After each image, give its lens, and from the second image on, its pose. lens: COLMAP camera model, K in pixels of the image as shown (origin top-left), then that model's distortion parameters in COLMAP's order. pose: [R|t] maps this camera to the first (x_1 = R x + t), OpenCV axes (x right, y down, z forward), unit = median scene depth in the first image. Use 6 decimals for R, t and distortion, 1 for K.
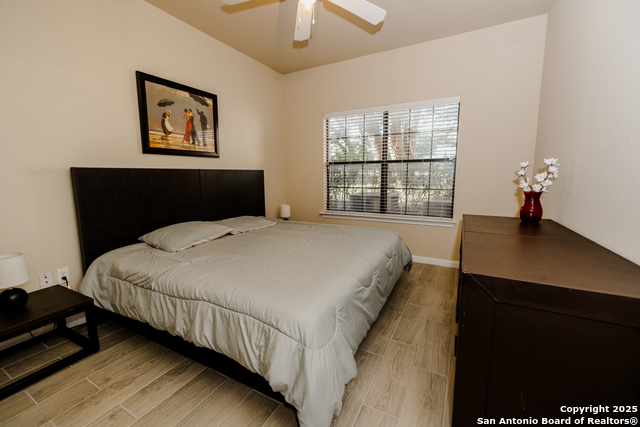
lens RADIAL K [[273.0, 0, 318.1], [0, 273.0, 211.1], [0, 0, 1]] dist [-0.000131, 0.000012]
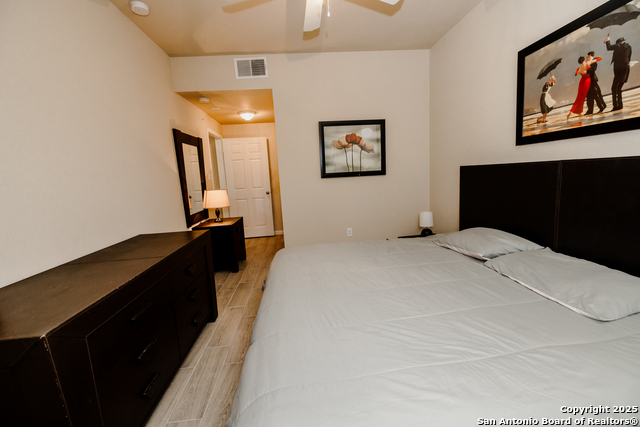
lens RADIAL K [[273.0, 0, 319.0], [0, 273.0, 213.1], [0, 0, 1]] dist [-0.000131, 0.000012]
pose [[-0.840991, 0.133766, -0.524253, 0.364592], [-0.007838, 0.965842, 0.259012, -0.206327], [0.540993, 0.221936, -0.811216, 1.307665]]
